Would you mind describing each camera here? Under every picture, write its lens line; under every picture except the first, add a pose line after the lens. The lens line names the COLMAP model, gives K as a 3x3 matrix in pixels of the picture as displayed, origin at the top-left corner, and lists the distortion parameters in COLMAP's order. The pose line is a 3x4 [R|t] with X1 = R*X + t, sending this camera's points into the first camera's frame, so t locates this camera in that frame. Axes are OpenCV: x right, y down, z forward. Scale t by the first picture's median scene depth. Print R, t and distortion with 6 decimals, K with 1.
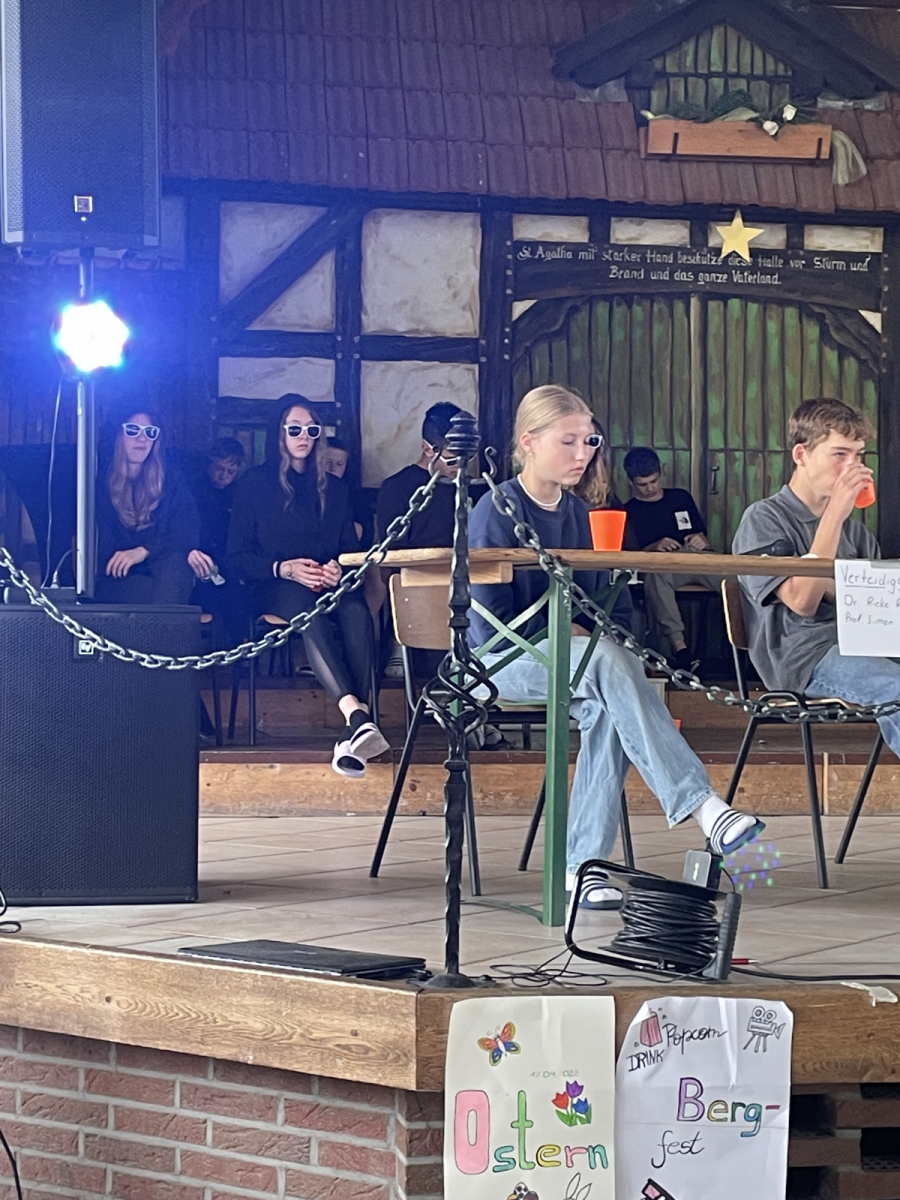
lens RADIAL K [[2266.3, 0, 423.2], [0, 2266.3, 596.0], [0, 0, 1]] dist [0.116392, 0.000000]
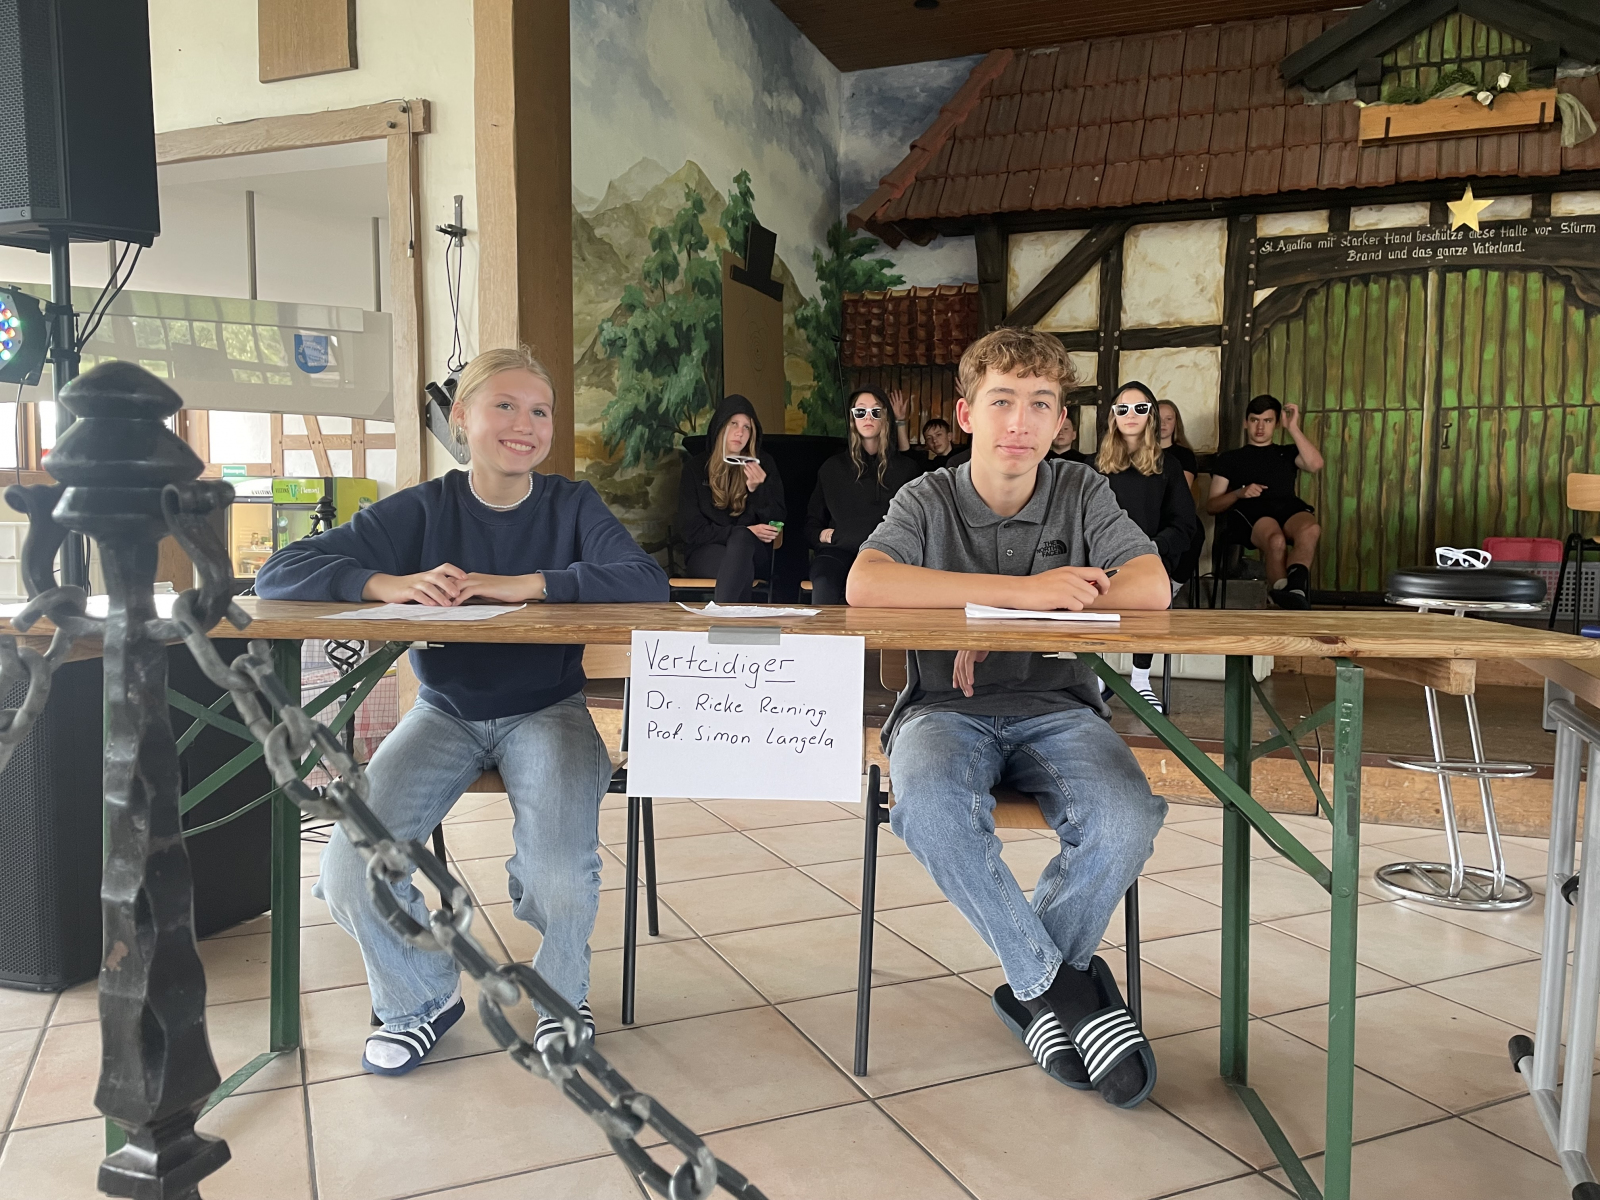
lens RADIAL K [[1203.9, 0, 811.4], [0, 1203.9, 608.6], [0, 0, 1]] dist [0.090325, -0.113881]
pose [[0.870040, 0.034439, -0.491777, 0.158576], [0.008307, 0.996391, 0.084474, -0.020045], [0.492911, -0.077581, 0.866614, 0.322289]]
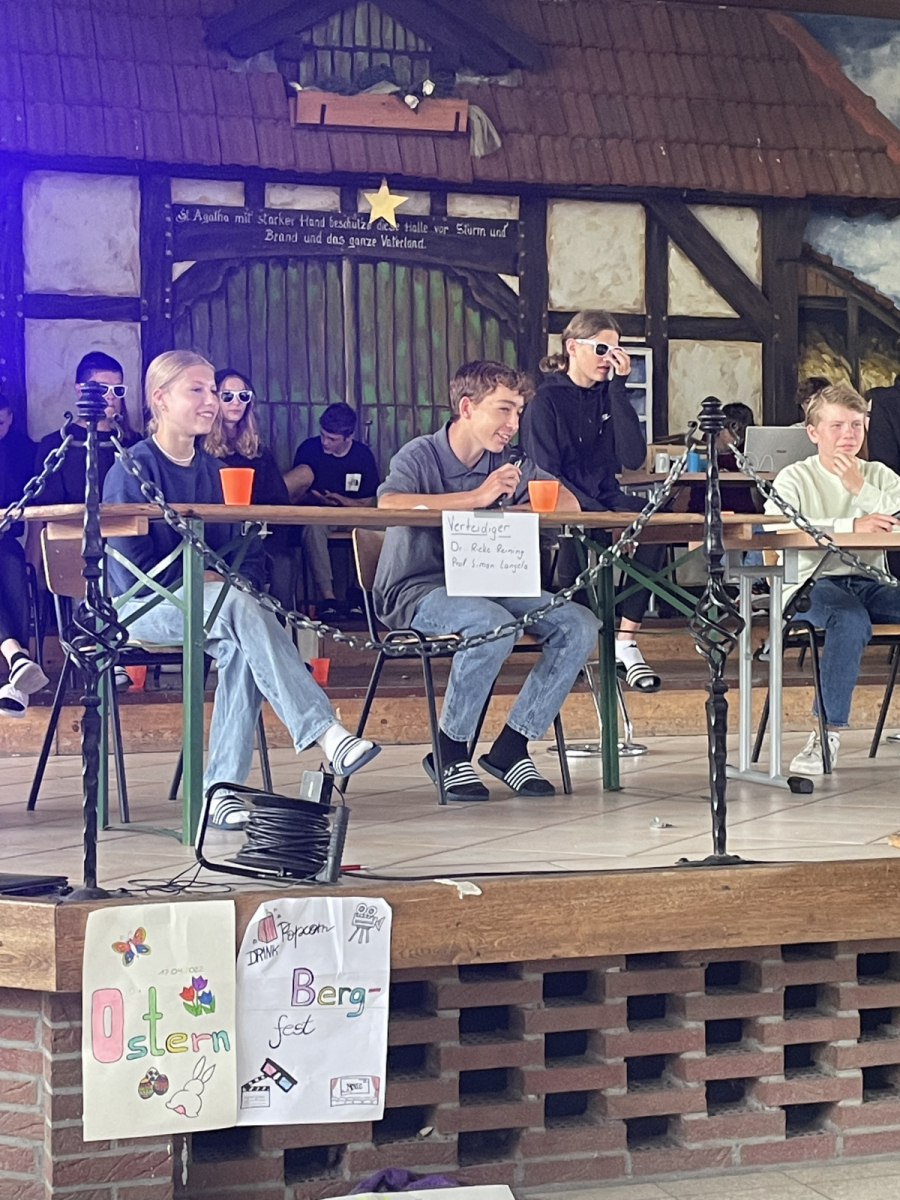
lens RADIAL K [[2212.4, 0, 453.6], [0, 2212.4, 607.1], [0, 0, 1]] dist [0.114286, 0.000000]
pose [[0.988080, -0.018645, 0.152809, 0.008141], [0.014191, 0.999444, 0.030187, -0.000509], [-0.153286, -0.027658, 0.987795, -0.032577]]
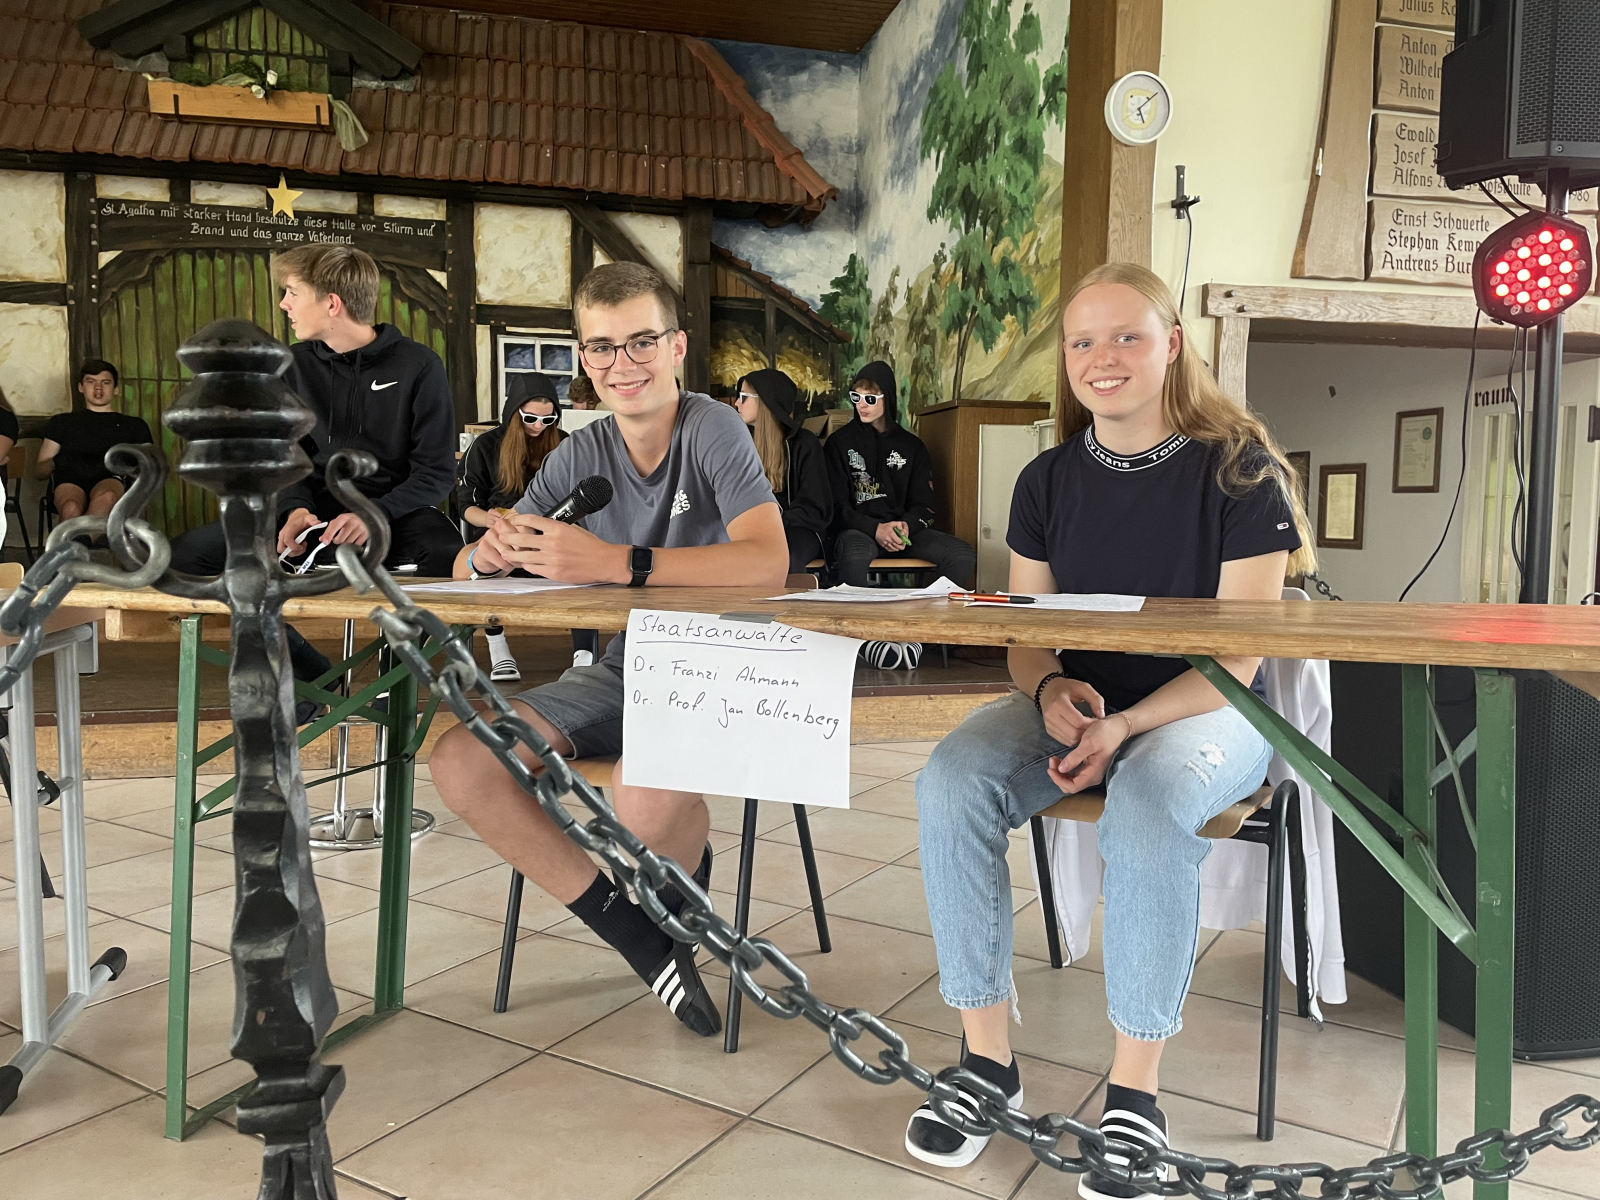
lens RADIAL K [[1203.9, 0, 814.9], [0, 1203.9, 601.7], [0, 0, 1]] dist [0.090325, -0.113881]
pose [[0.996851, -0.005525, 0.079102, 0.354661], [-0.002573, 0.994791, 0.101904, -0.017366], [-0.079253, -0.101787, 0.991644, 0.338253]]
